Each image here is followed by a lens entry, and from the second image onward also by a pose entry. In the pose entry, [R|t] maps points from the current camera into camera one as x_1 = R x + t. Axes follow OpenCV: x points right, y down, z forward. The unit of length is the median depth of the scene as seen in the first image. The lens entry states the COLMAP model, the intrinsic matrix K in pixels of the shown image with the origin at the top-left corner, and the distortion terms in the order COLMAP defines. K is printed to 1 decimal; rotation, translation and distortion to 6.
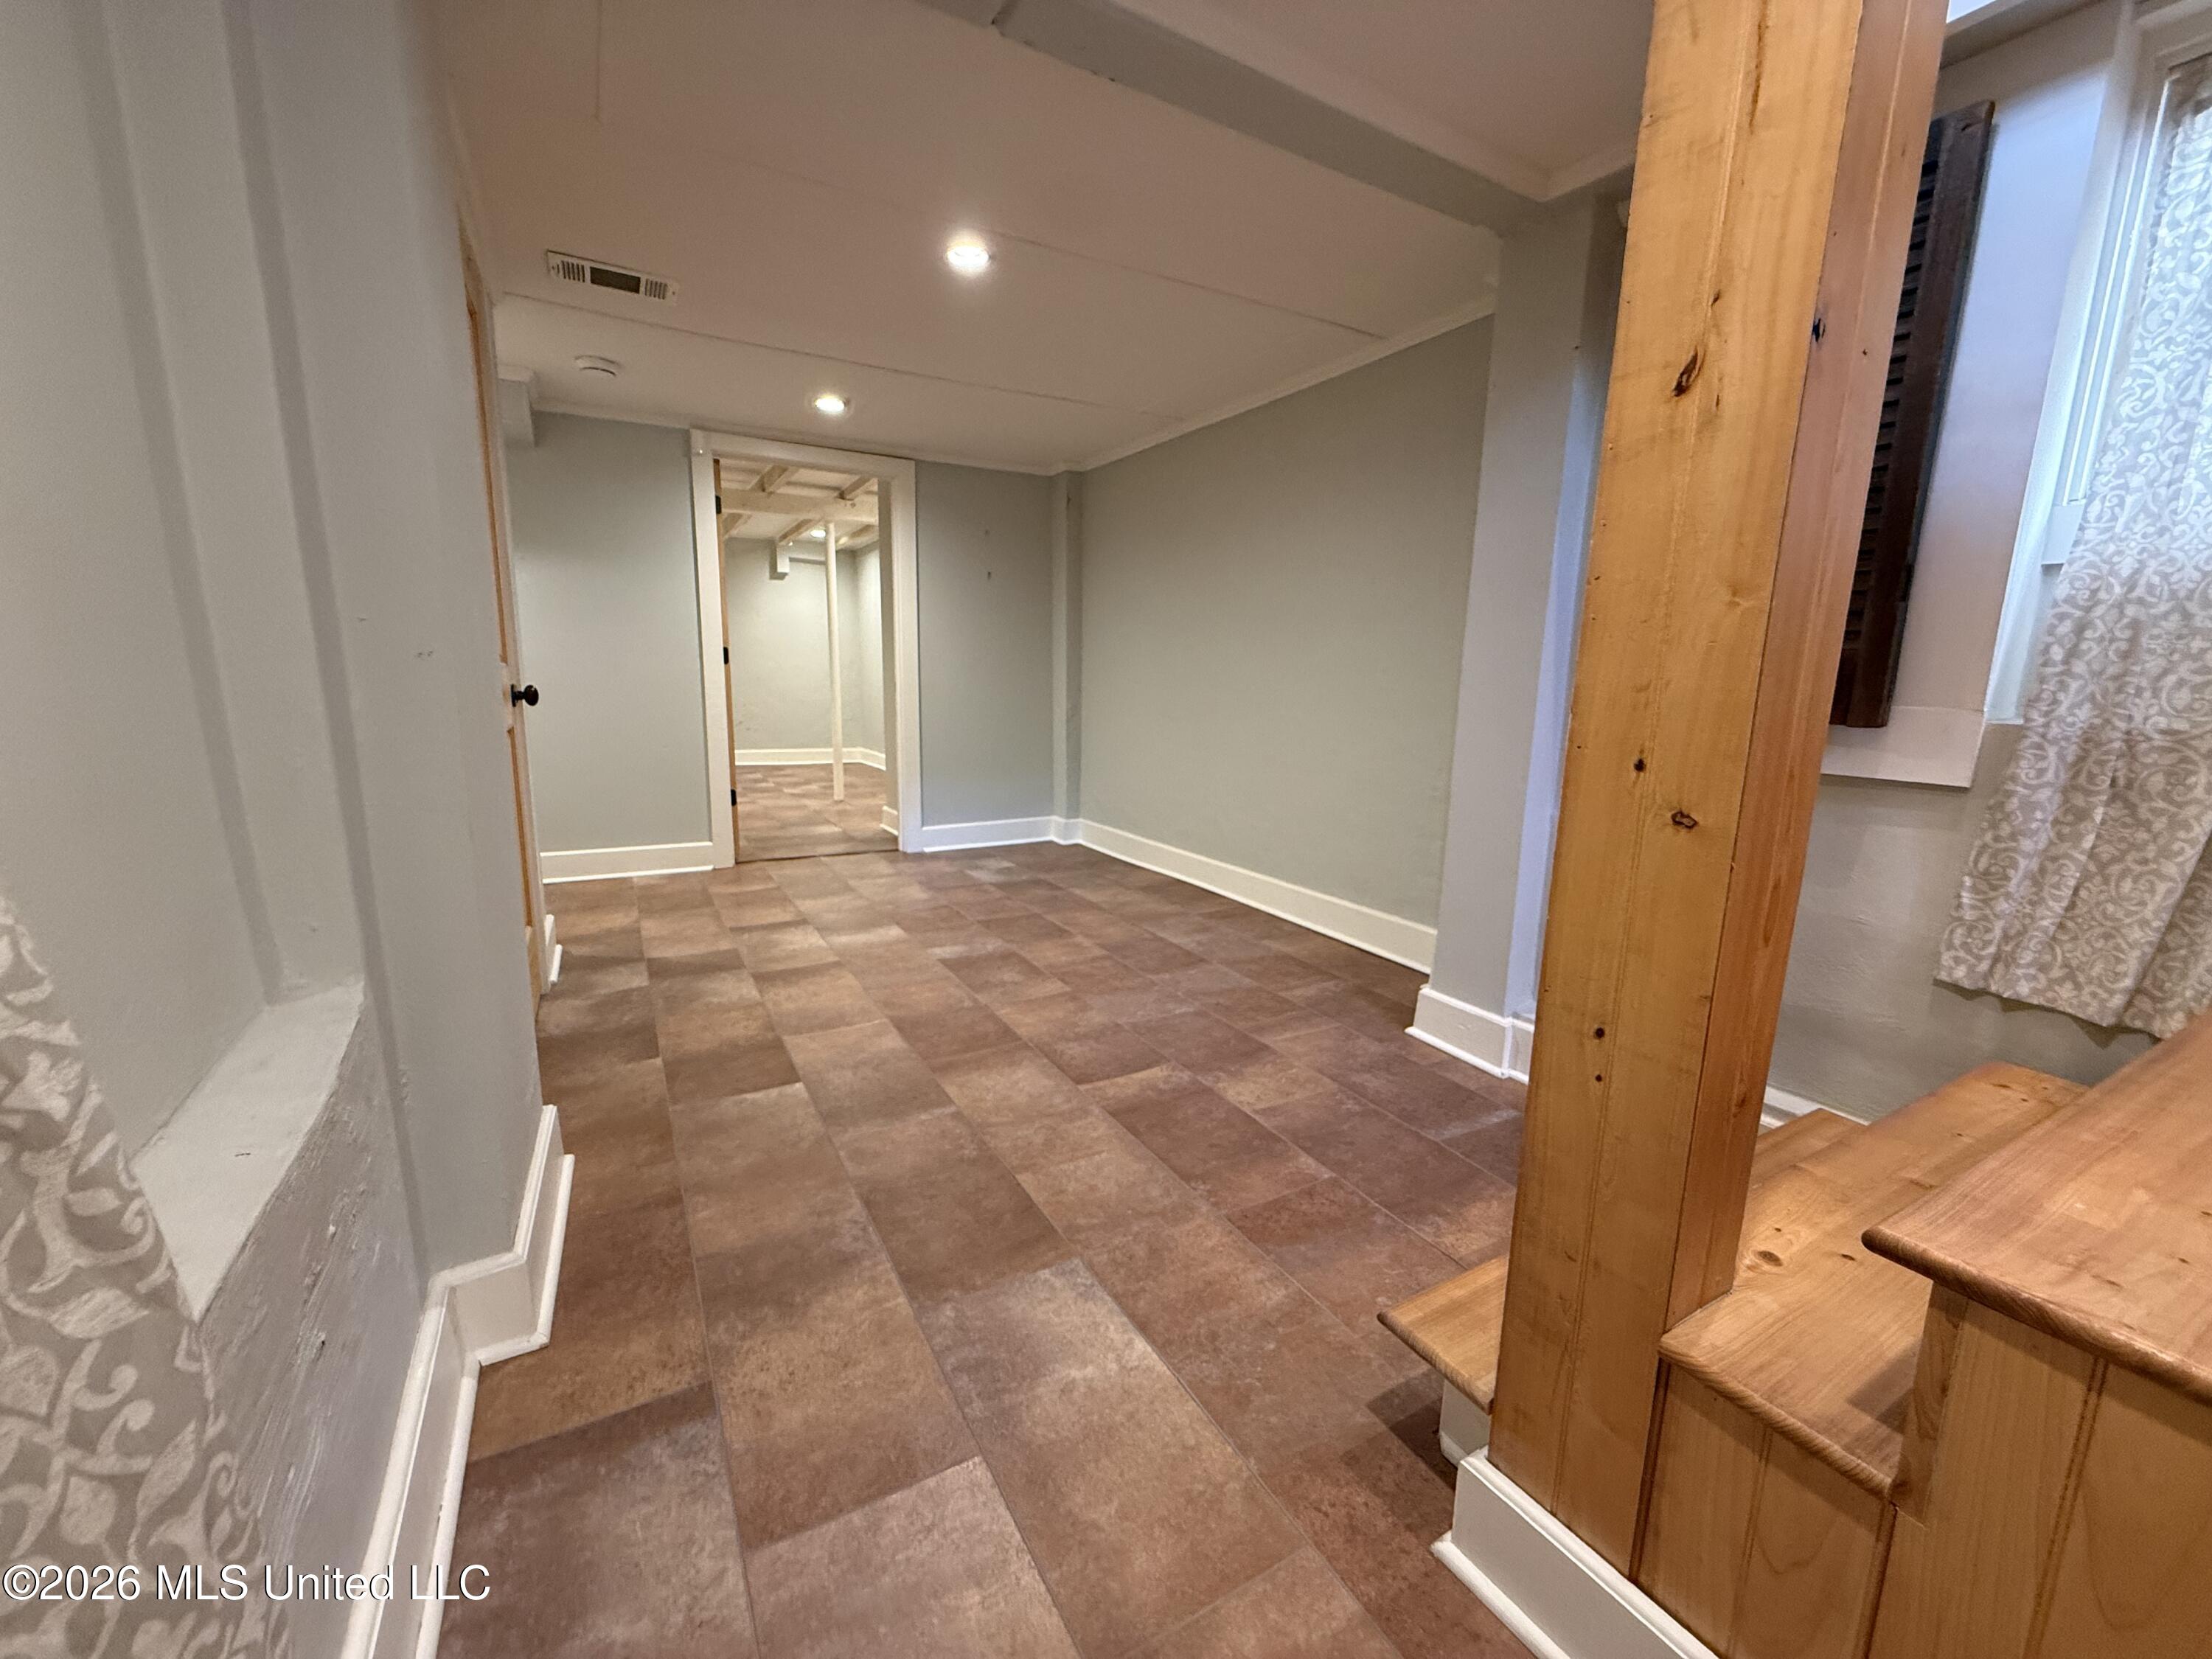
lens RADIAL K [[888.9, 0, 1106.0], [0, 888.9, 829.5], [0, 0, 1]] dist [0.001107, 0.000000]
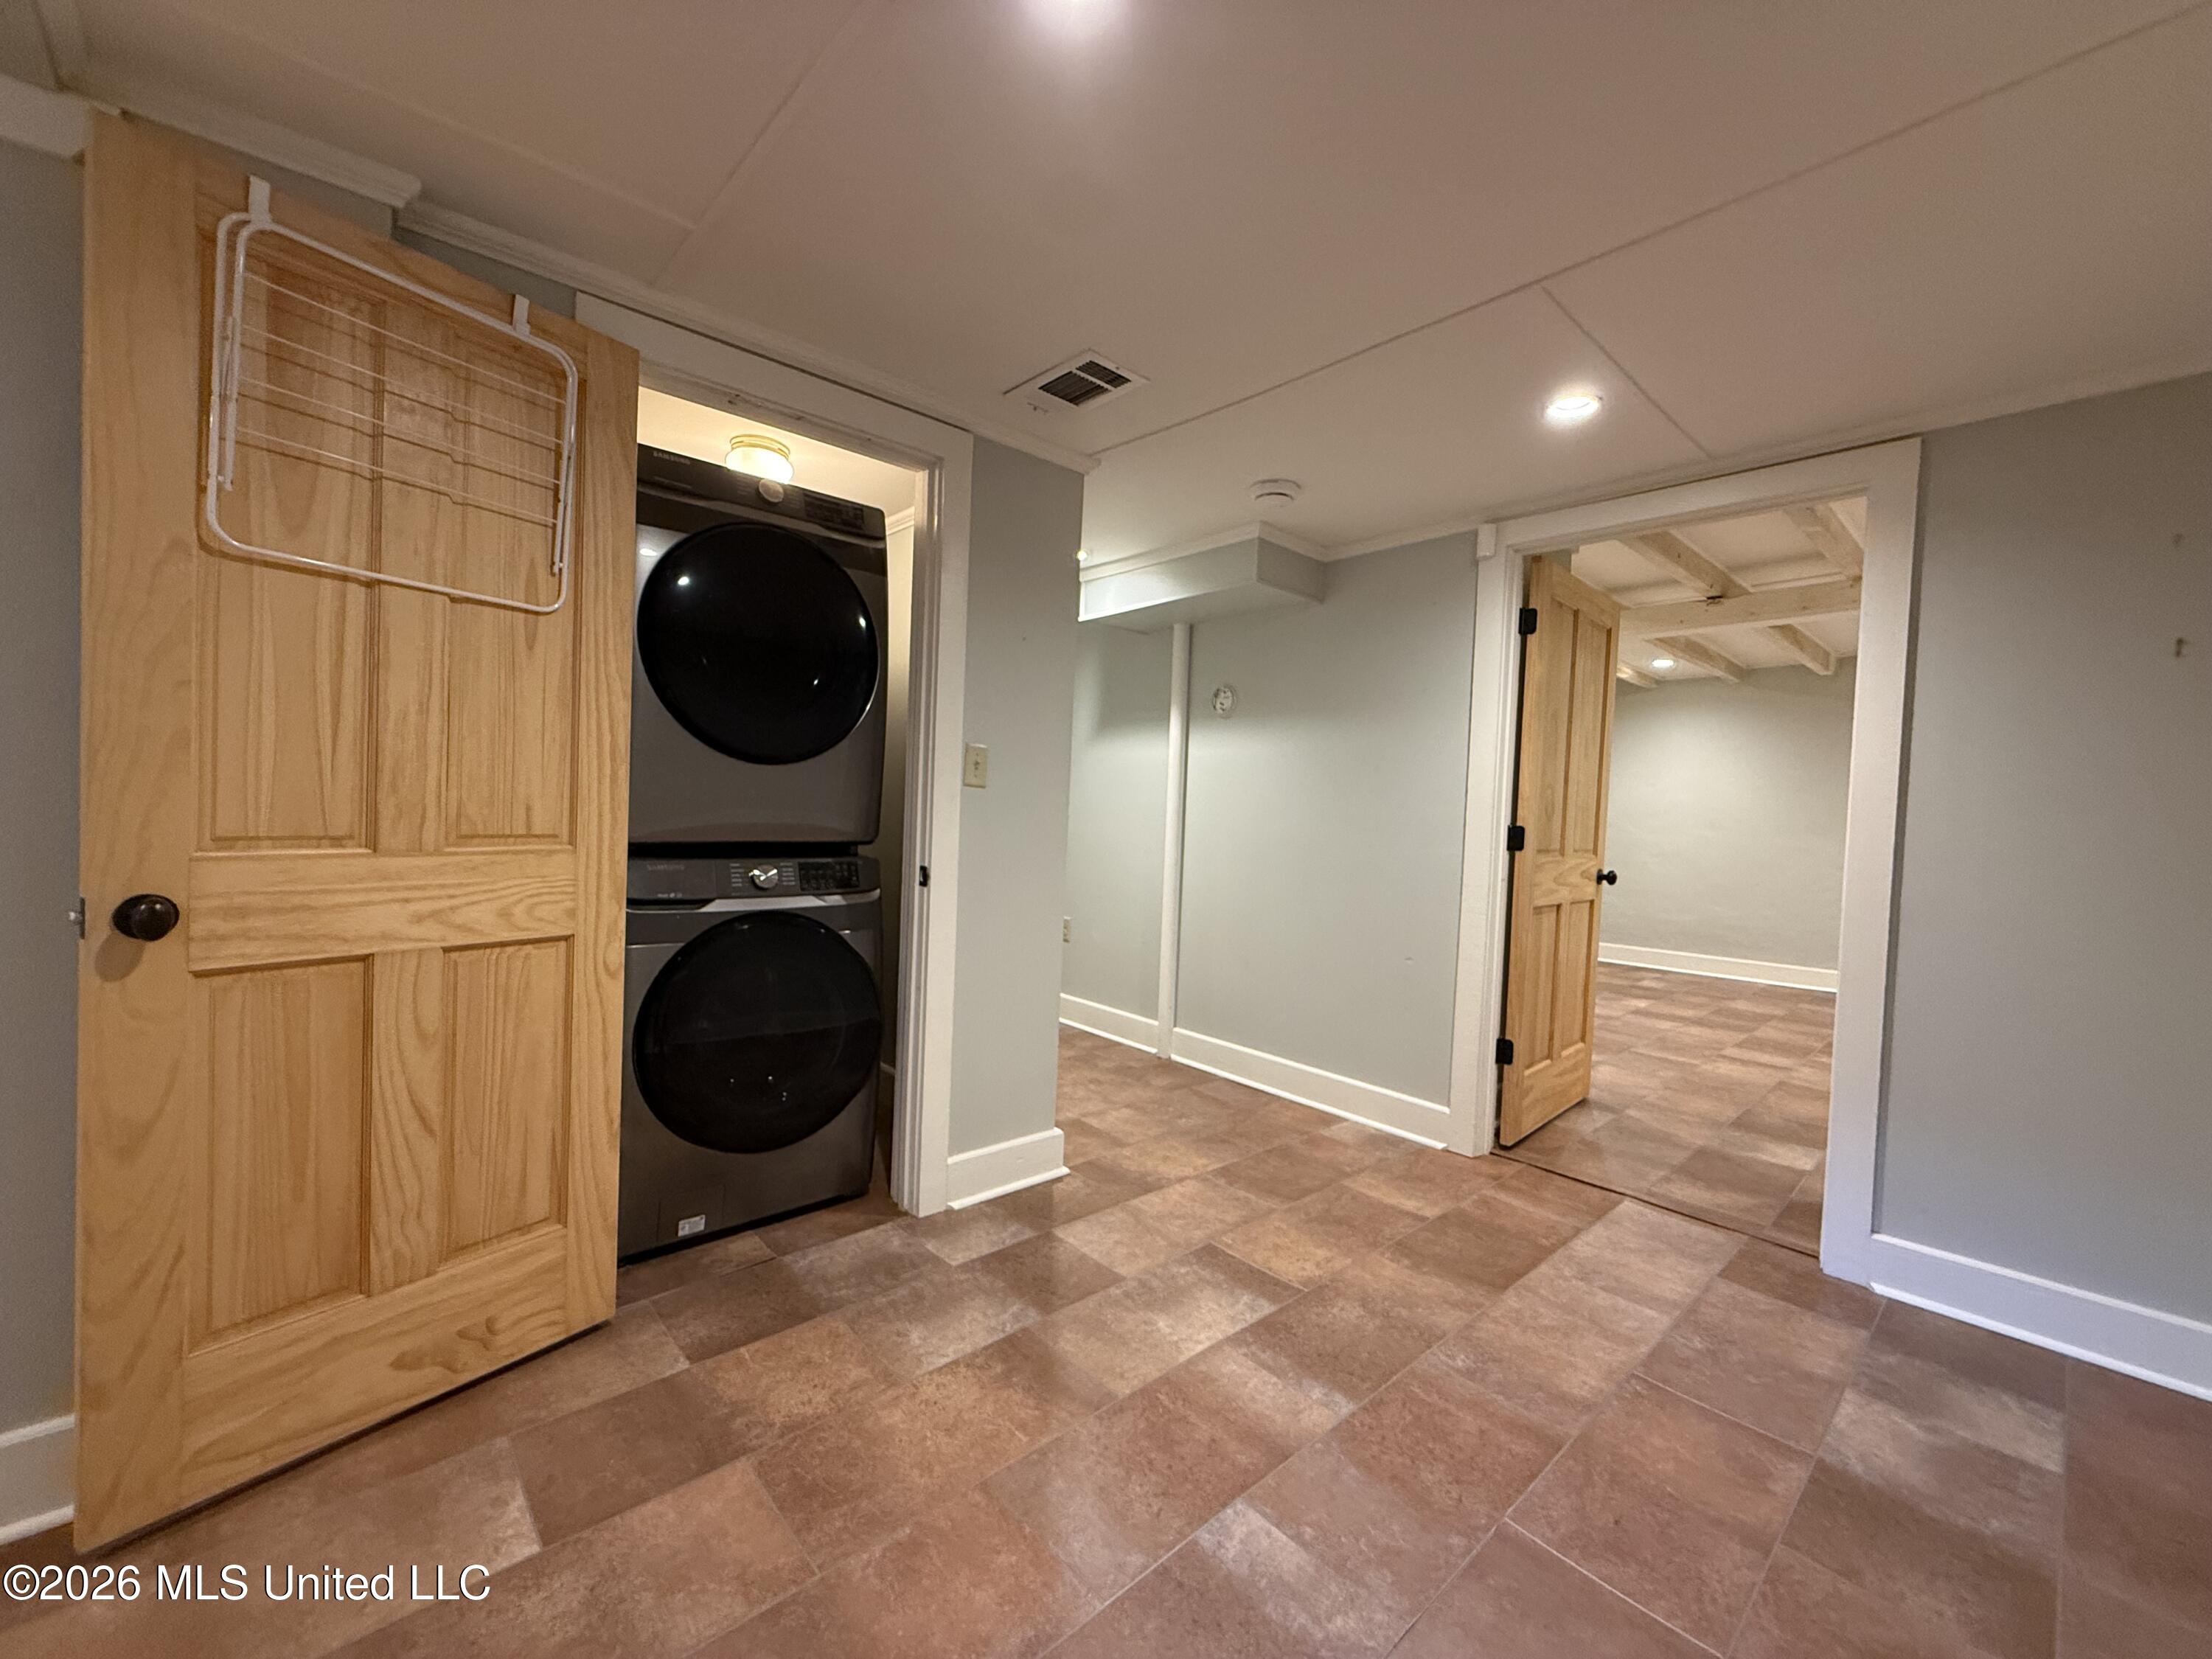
lens RADIAL K [[888.9, 0, 1106.0], [0, 888.9, 829.5], [0, 0, 1]] dist [0.001107, 0.000000]
pose [[0.217197, 0.015968, -0.975997, 0.221651], [-0.201397, 0.979086, -0.028800, -0.174393], [0.955125, 0.202819, 0.215871, 0.802768]]
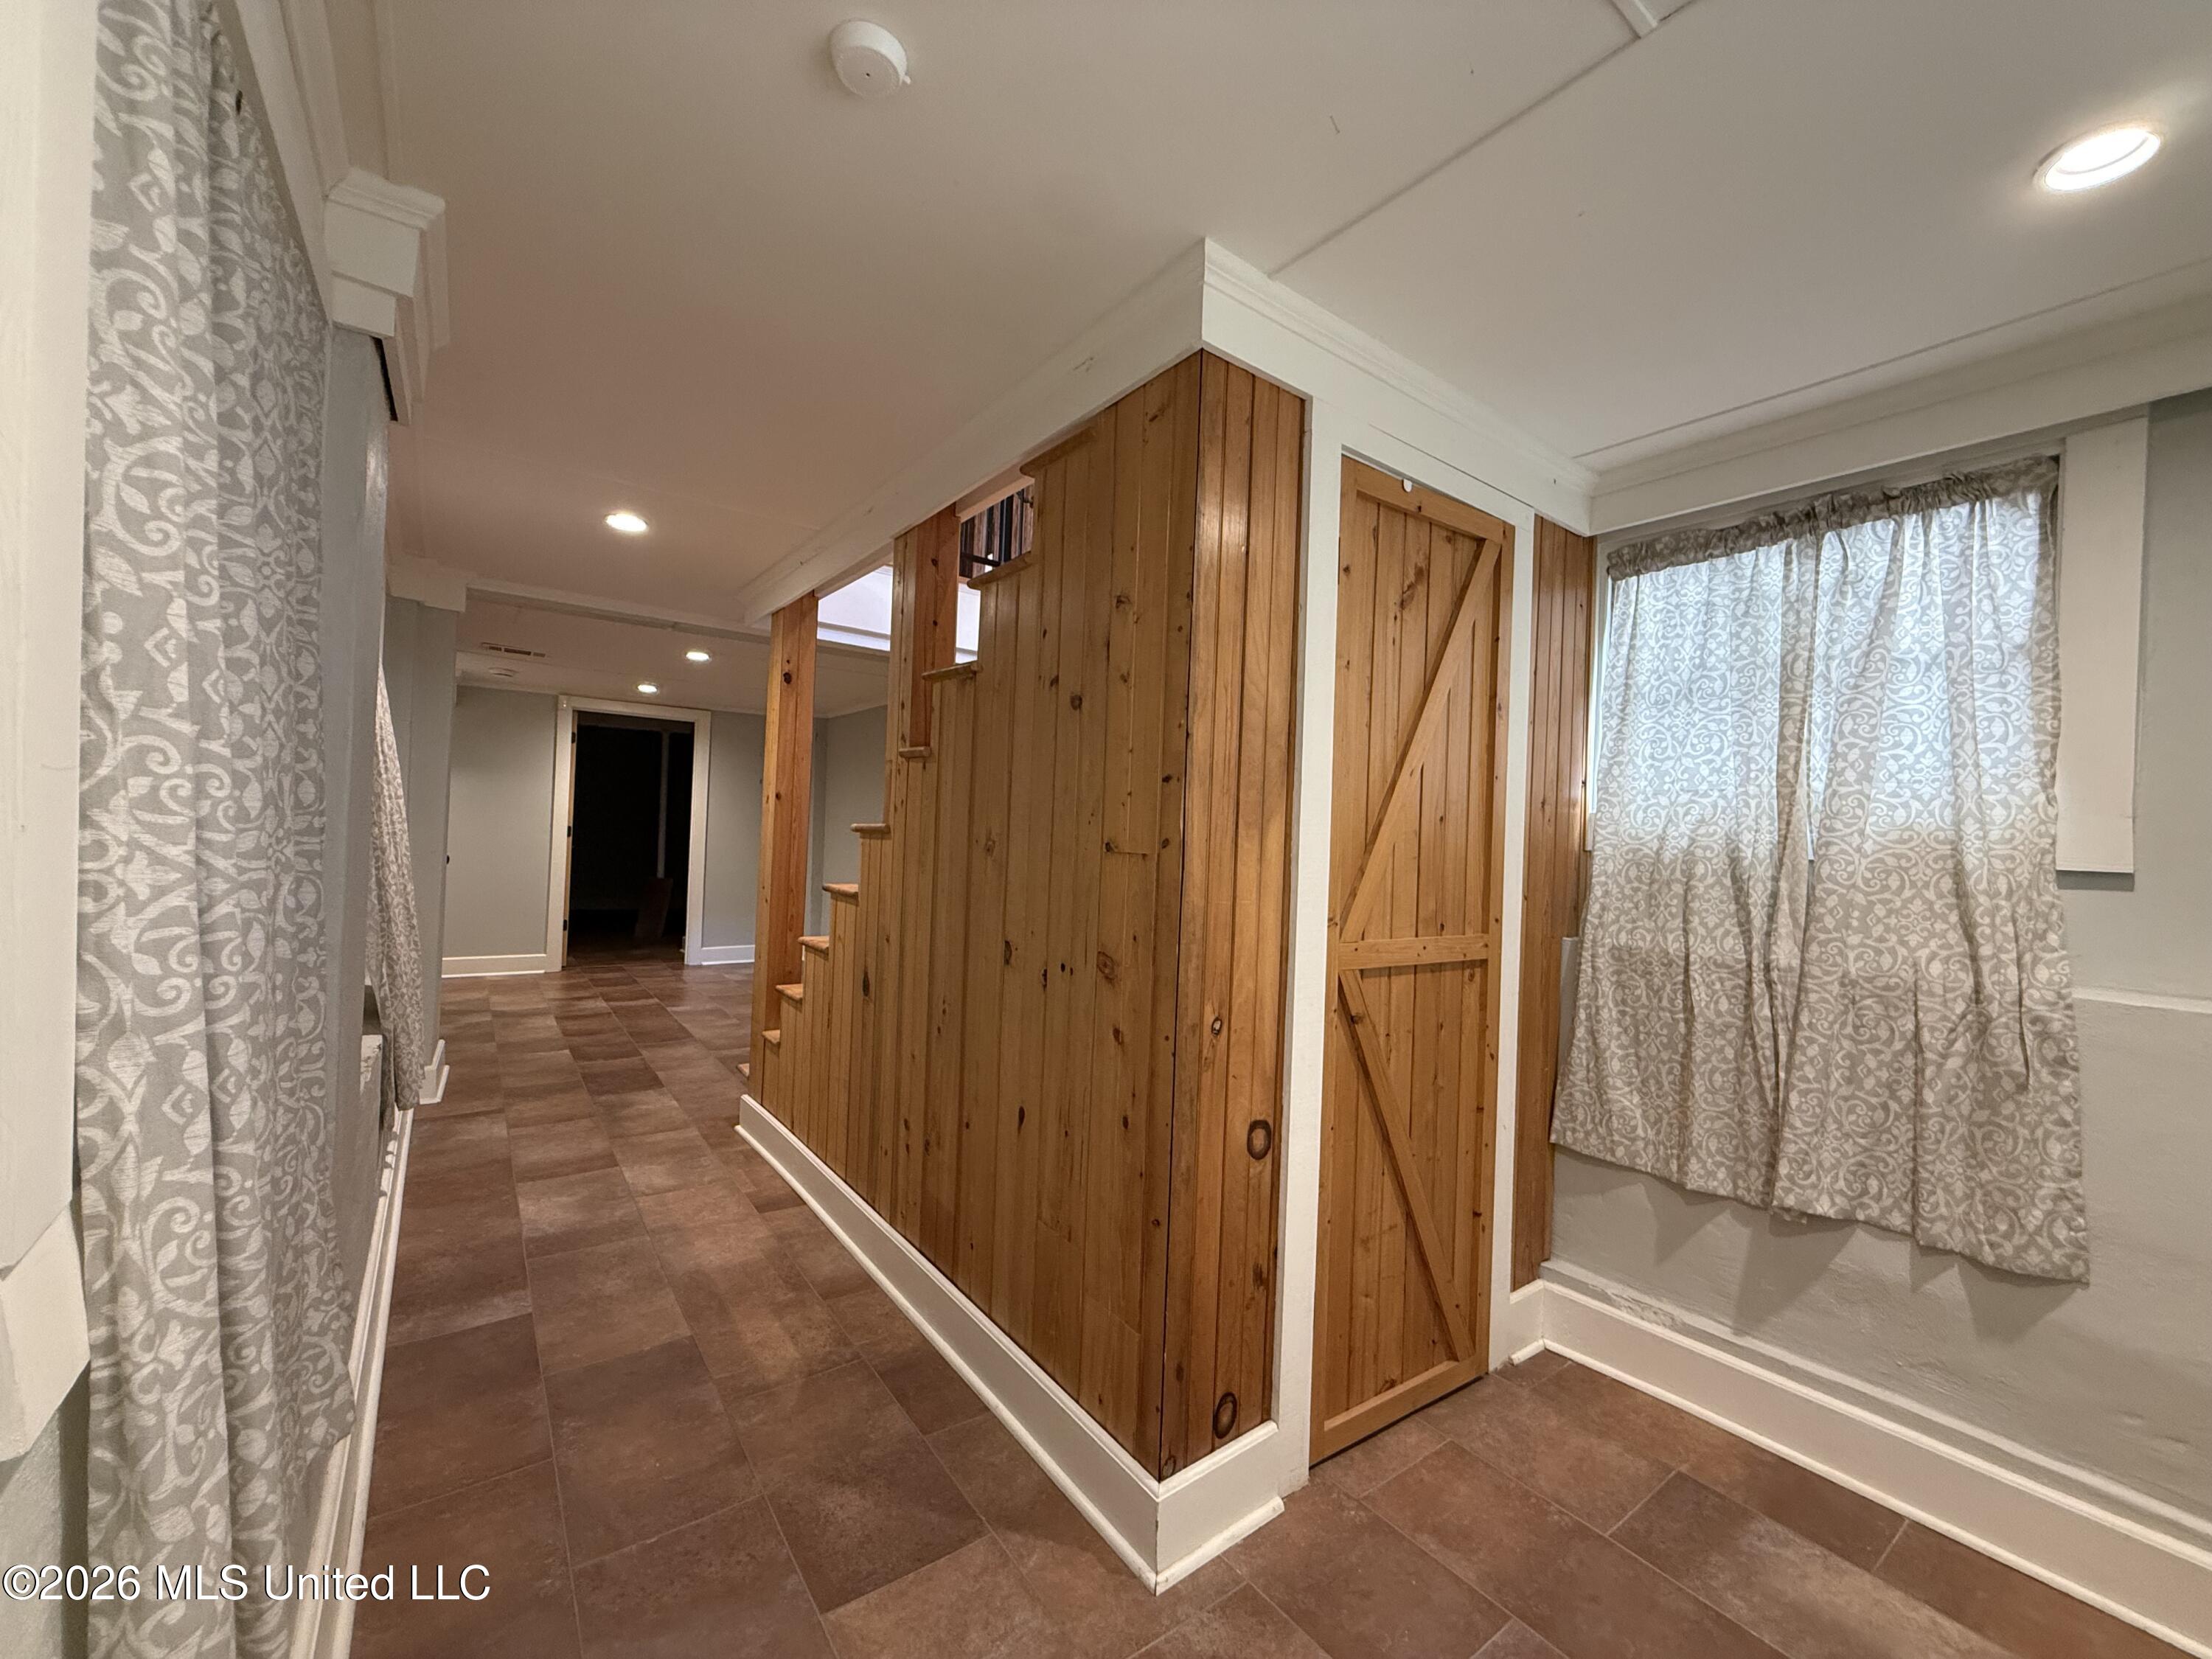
lens RADIAL K [[888.9, 0, 1106.0], [0, 888.9, 829.5], [0, 0, 1]] dist [0.001107, 0.000000]
pose [[0.993424, 0.019298, 0.112859, 0.461280], [0.000863, 0.984404, -0.175922, 0.106421], [-0.114494, 0.174862, 0.977913, -0.879044]]
